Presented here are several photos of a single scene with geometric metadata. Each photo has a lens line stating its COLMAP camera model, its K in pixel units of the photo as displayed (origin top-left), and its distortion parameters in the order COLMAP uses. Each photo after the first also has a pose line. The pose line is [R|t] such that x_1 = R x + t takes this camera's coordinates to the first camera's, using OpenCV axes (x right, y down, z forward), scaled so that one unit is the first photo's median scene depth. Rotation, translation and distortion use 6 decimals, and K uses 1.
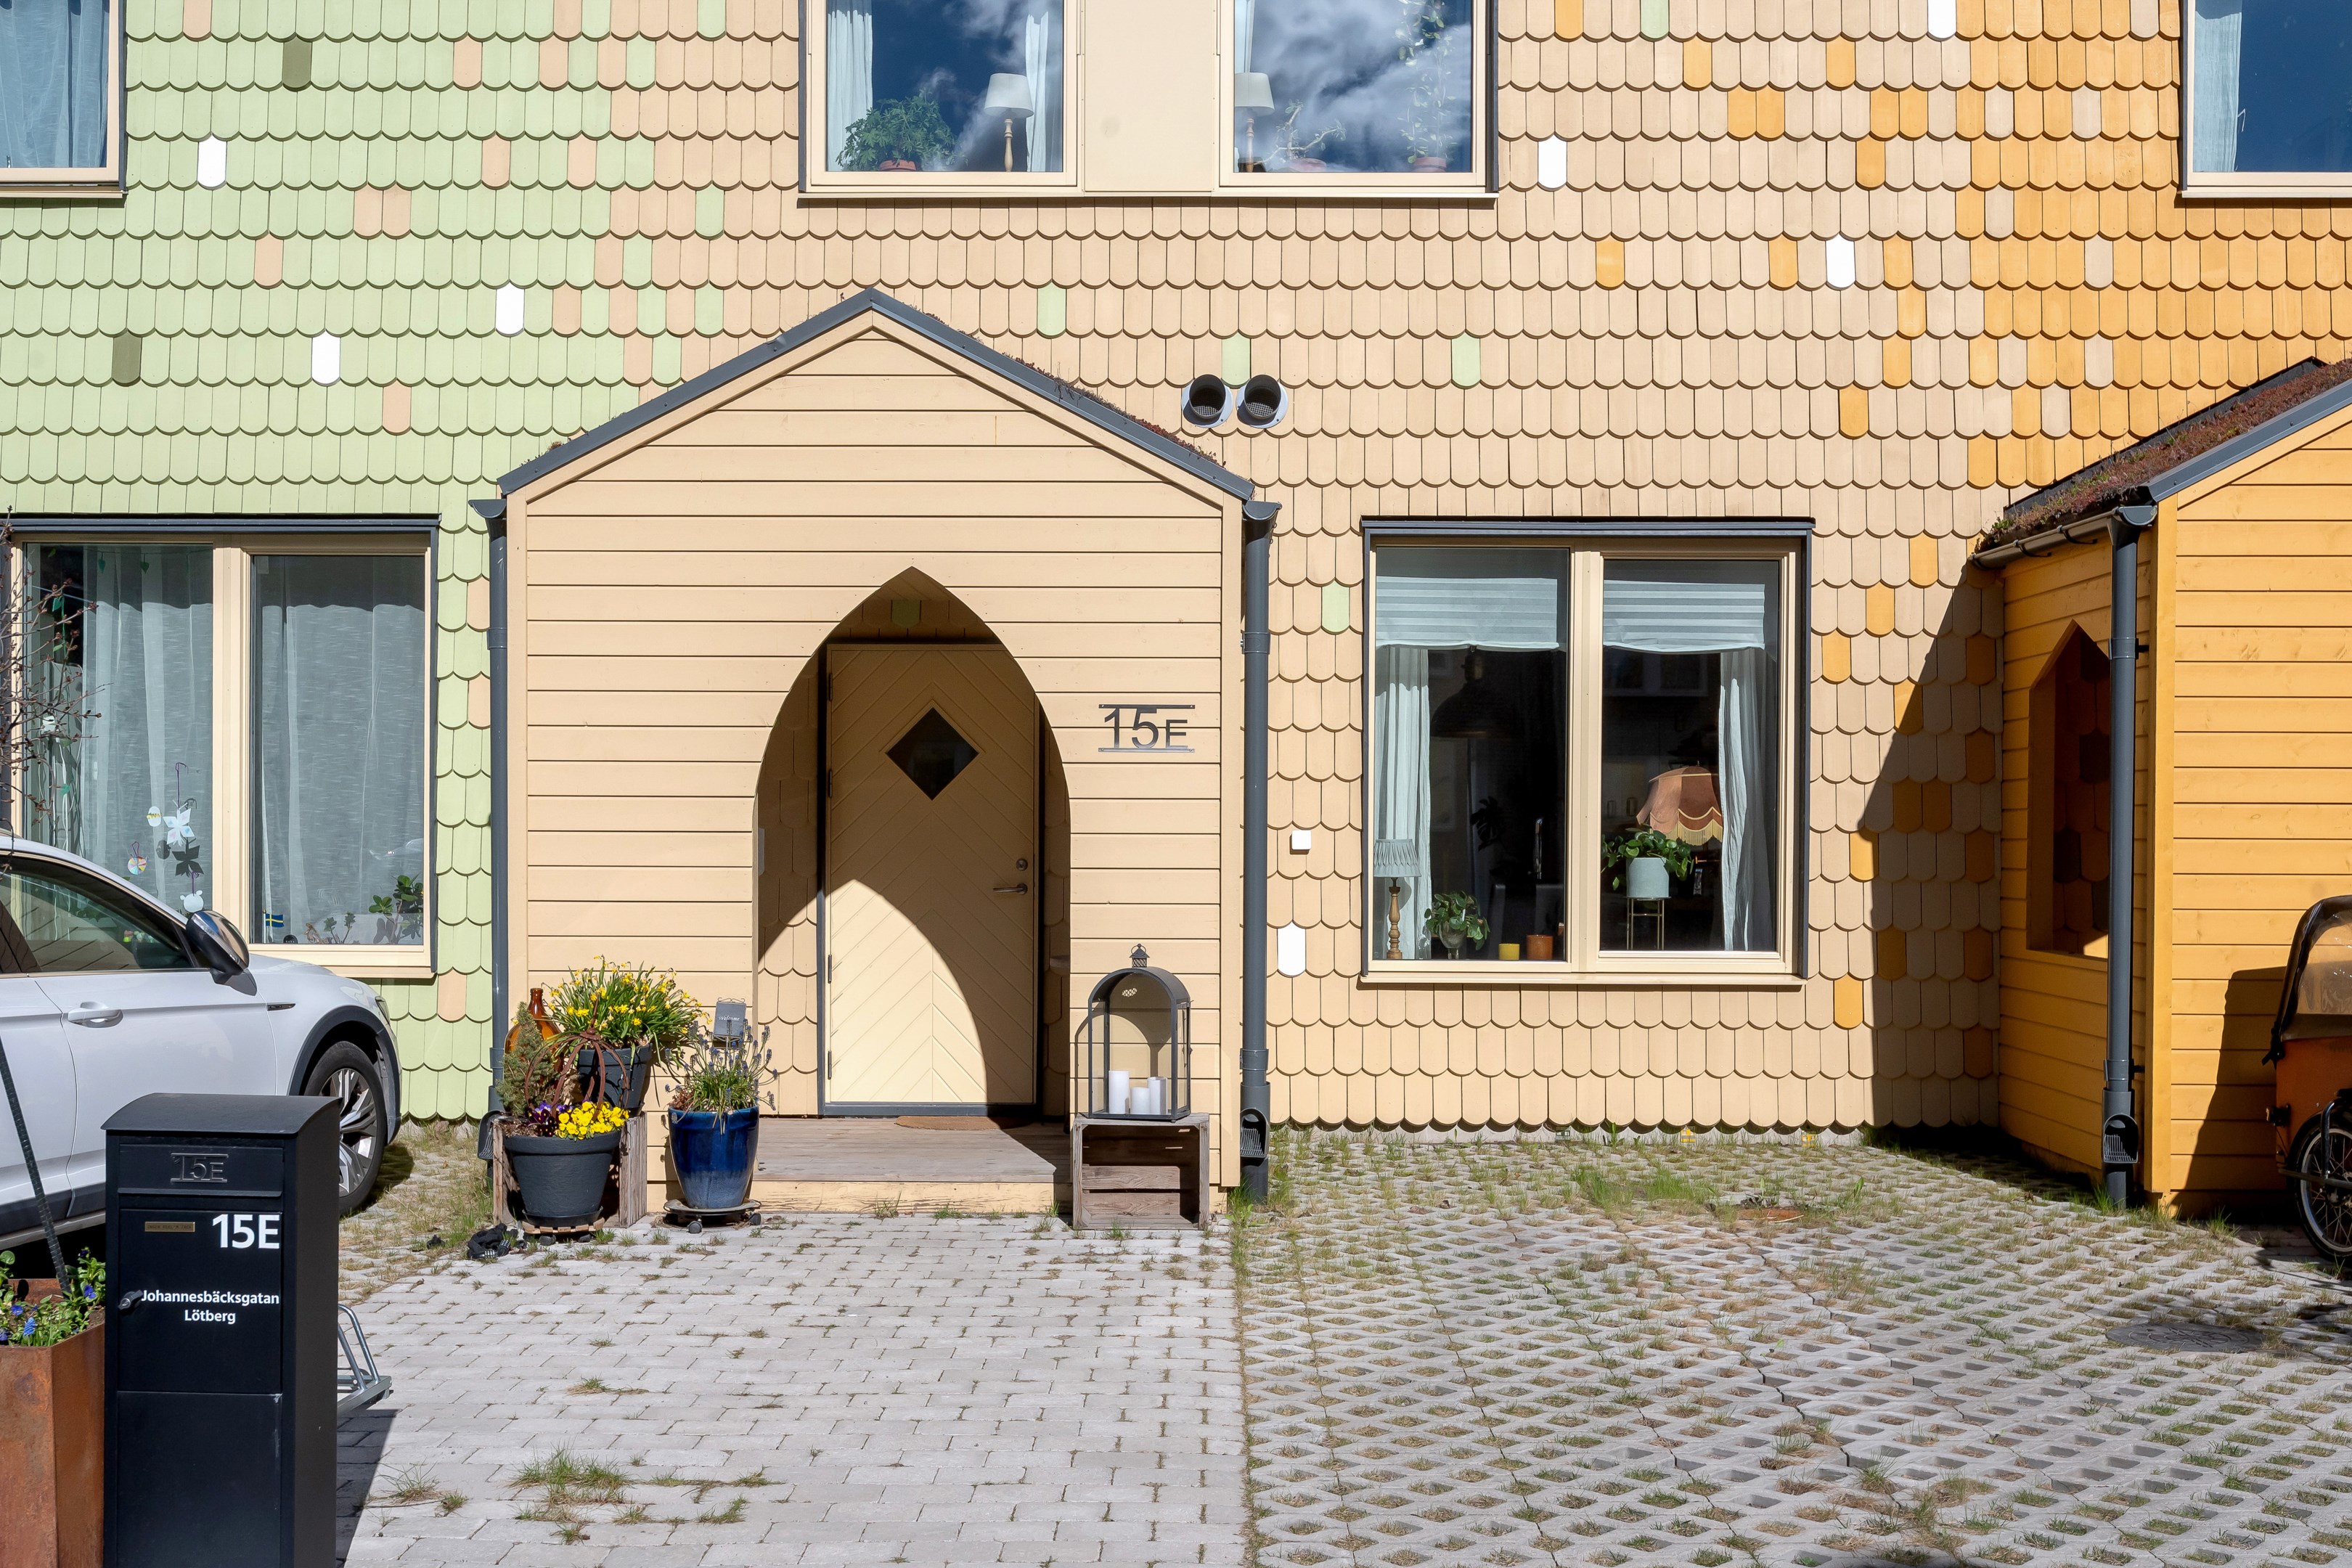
lens RADIAL K [[2242.2, 0, 1161.1], [0, 2242.2, 866.0], [0, 0, 1]] dist [-0.000572, 0.000000]
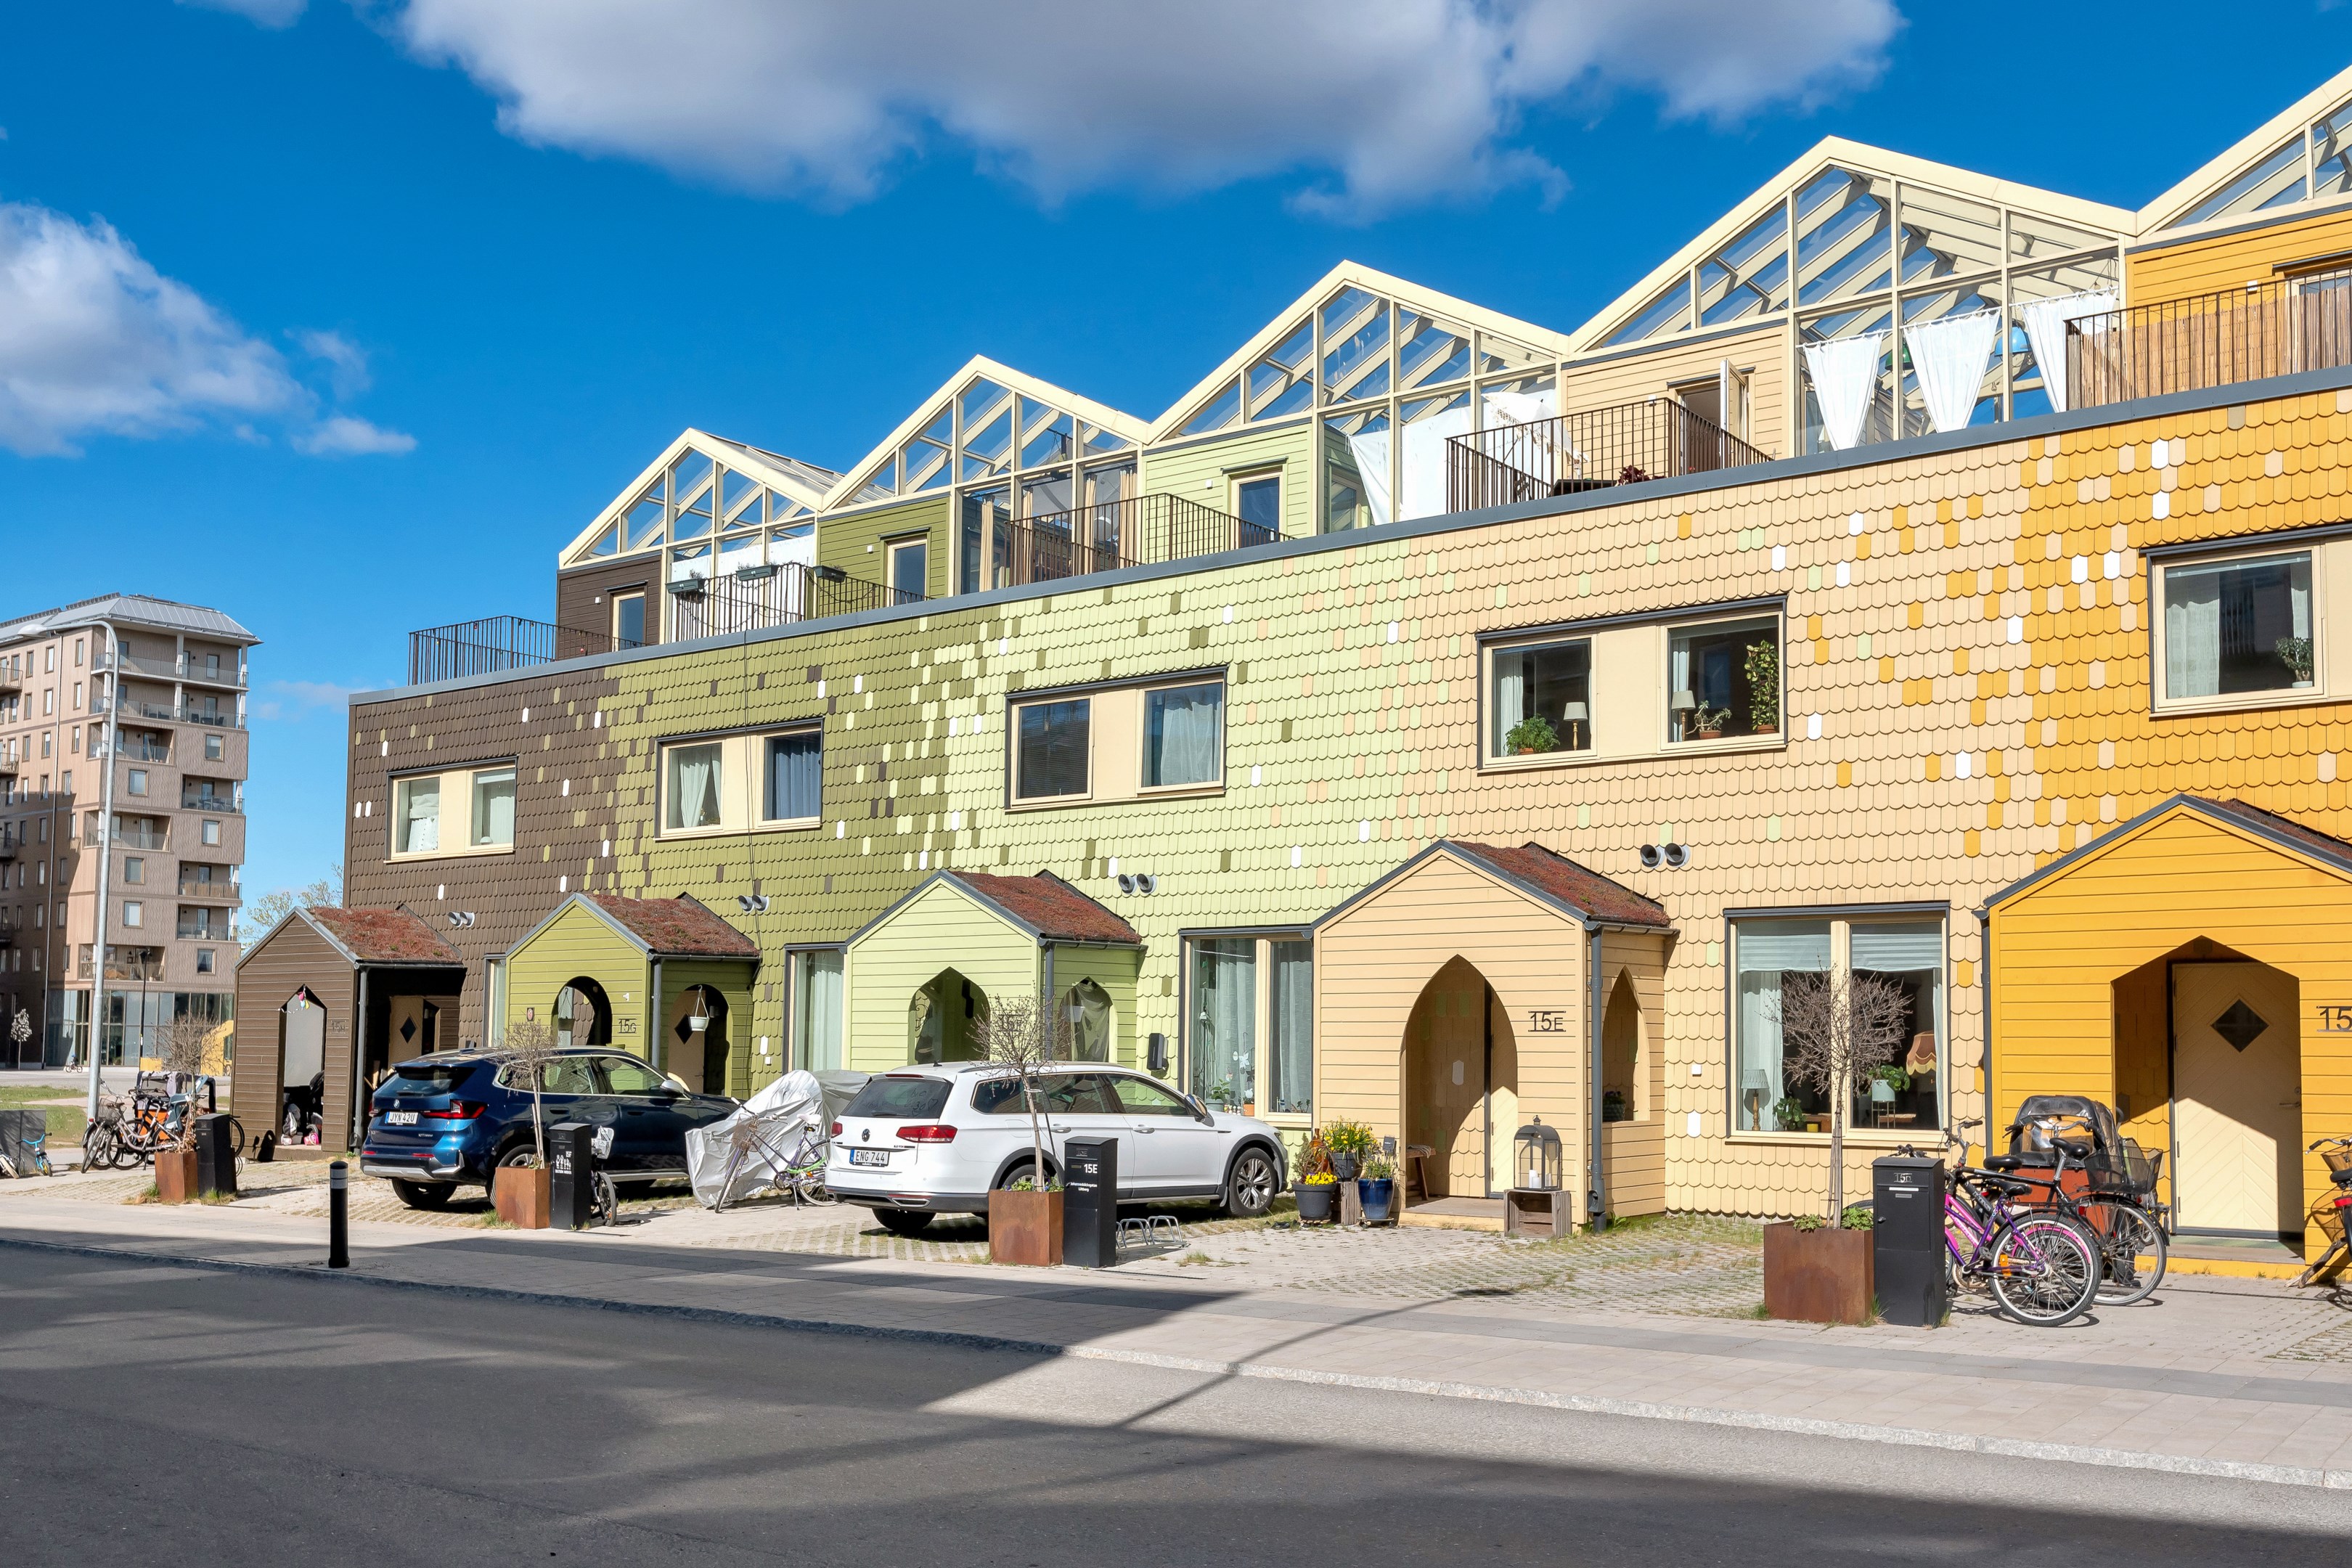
lens RADIAL K [[2242.2, 0, 1176.9], [0, 2242.2, 783.8], [0, 0, 1]] dist [-0.000572, 0.000000]
pose [[0.804088, -0.068672, -0.590531, 0.893463], [-0.008355, 0.991903, -0.126722, -0.006747], [0.594451, 0.106830, 0.797004, -0.918006]]
